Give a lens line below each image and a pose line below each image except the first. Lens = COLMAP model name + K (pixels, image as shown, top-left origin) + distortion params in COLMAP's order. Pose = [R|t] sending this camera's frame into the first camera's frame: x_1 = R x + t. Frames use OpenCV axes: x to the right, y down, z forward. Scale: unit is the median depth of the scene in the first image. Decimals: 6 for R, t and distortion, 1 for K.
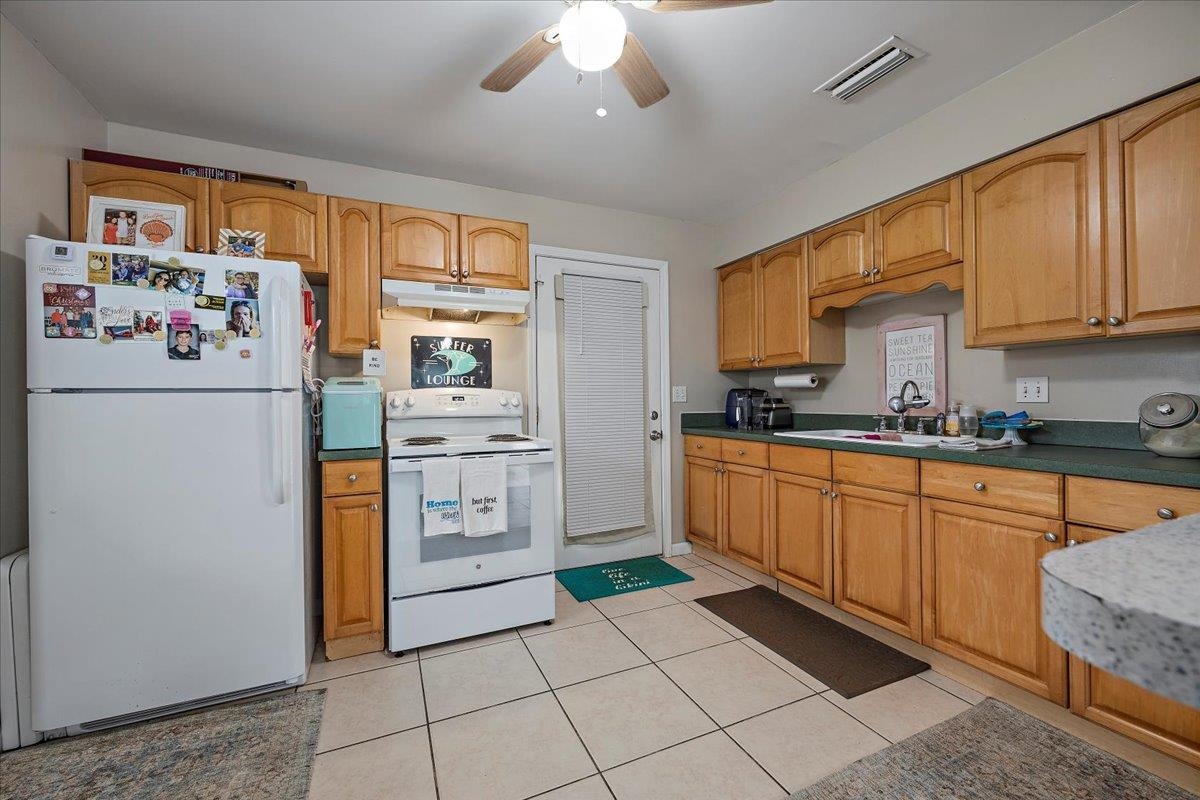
lens RADIAL K [[480.7, 0, 598.2], [0, 480.7, 398.4], [0, 0, 1]] dist [-0.003436, -0.000464]
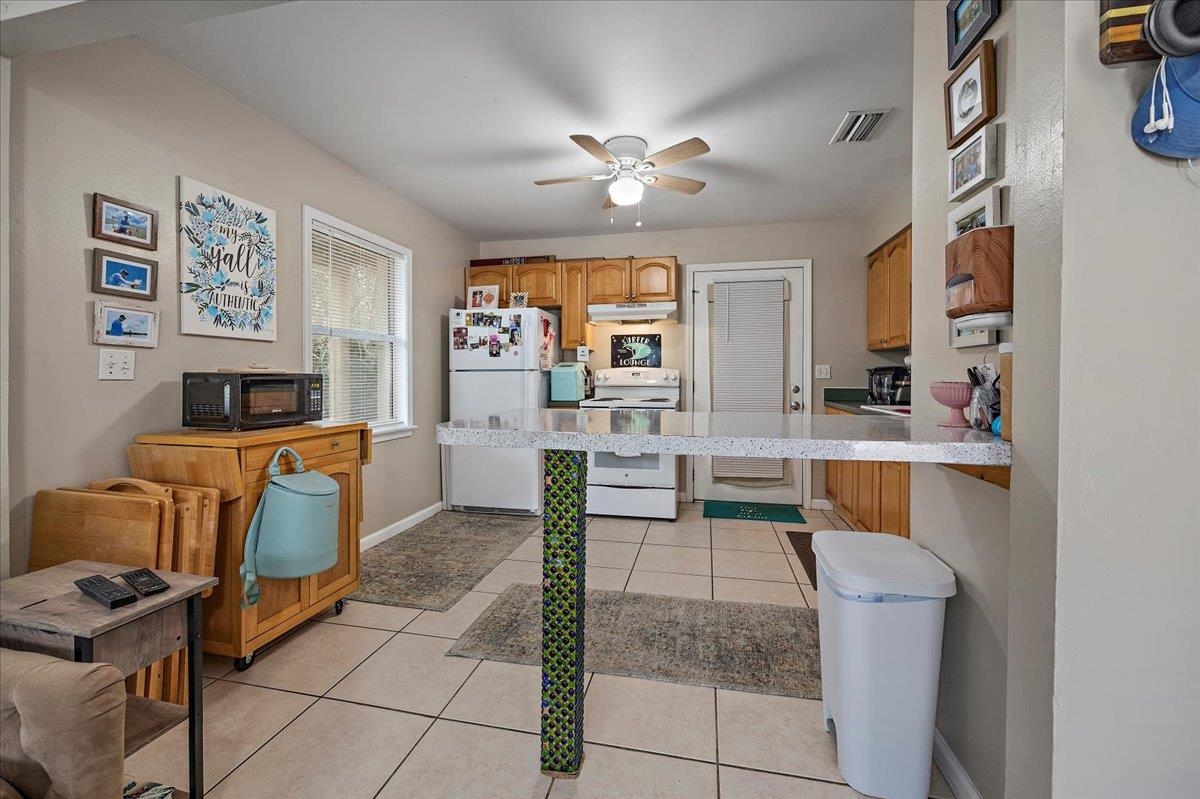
lens RADIAL K [[480.7, 0, 590.5], [0, 480.7, 377.5], [0, 0, 1]] dist [-0.003436, -0.000464]
pose [[0.797769, 0.011483, -0.602854, 0.663282], [-0.004999, 0.999910, 0.012431, -0.010260], [0.602943, -0.006904, 0.797755, -0.412416]]
